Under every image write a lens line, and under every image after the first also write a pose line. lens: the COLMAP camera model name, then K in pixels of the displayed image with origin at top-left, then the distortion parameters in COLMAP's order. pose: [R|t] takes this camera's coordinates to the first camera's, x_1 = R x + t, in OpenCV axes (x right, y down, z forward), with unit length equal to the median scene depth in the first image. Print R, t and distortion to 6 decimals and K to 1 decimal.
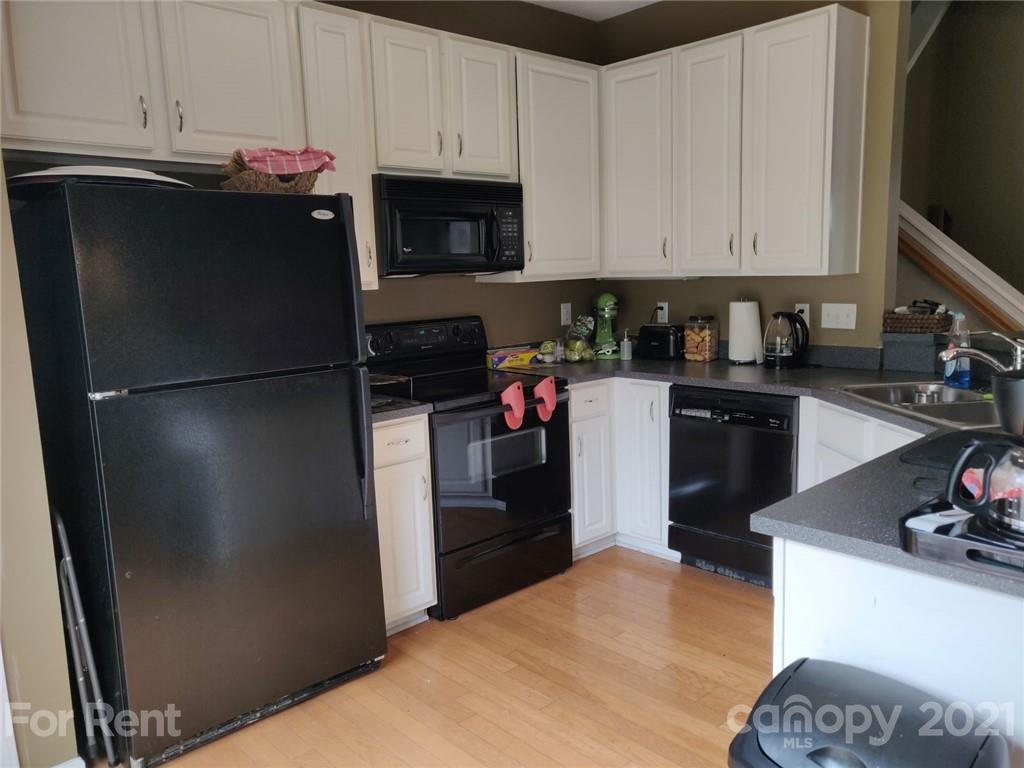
lens RADIAL K [[796.8, 0, 512.0], [0, 796.8, 384.0], [0, 0, 1]] dist [0.060710, -0.000710]
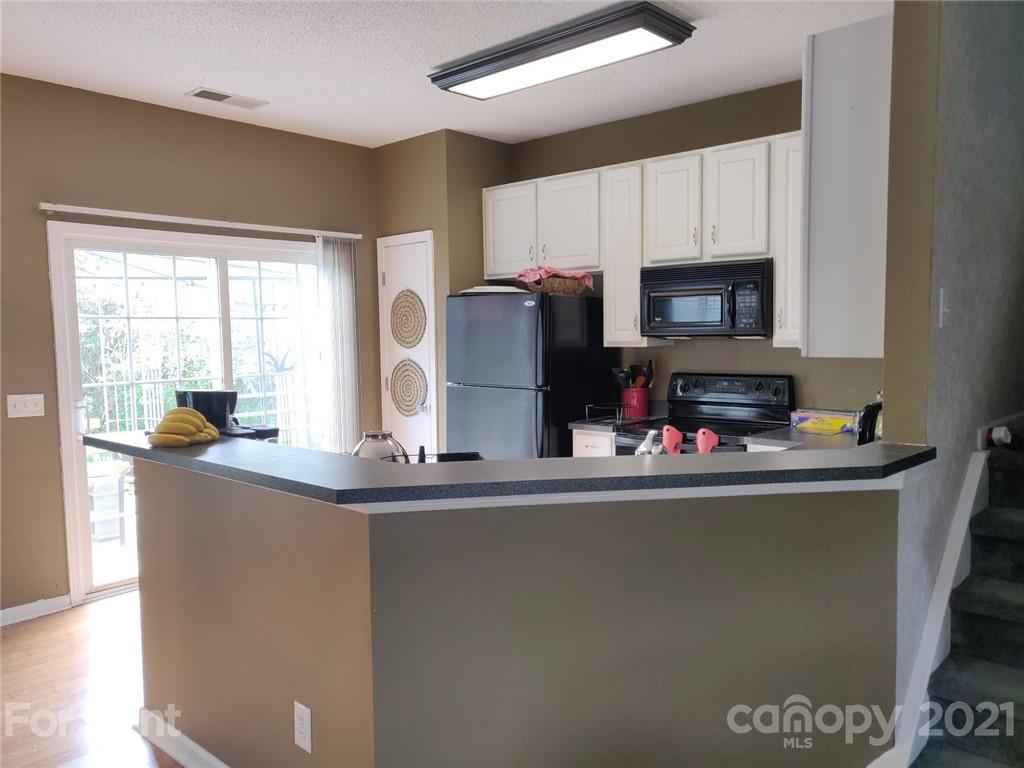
lens RADIAL K [[796.8, 0, 512.0], [0, 796.8, 384.0], [0, 0, 1]] dist [0.060710, -0.000710]
pose [[0.071033, 0.095708, -0.992872, 1.114494], [-0.137745, 0.986791, 0.085267, -0.126906], [0.987917, 0.130706, 0.083278, 0.588817]]
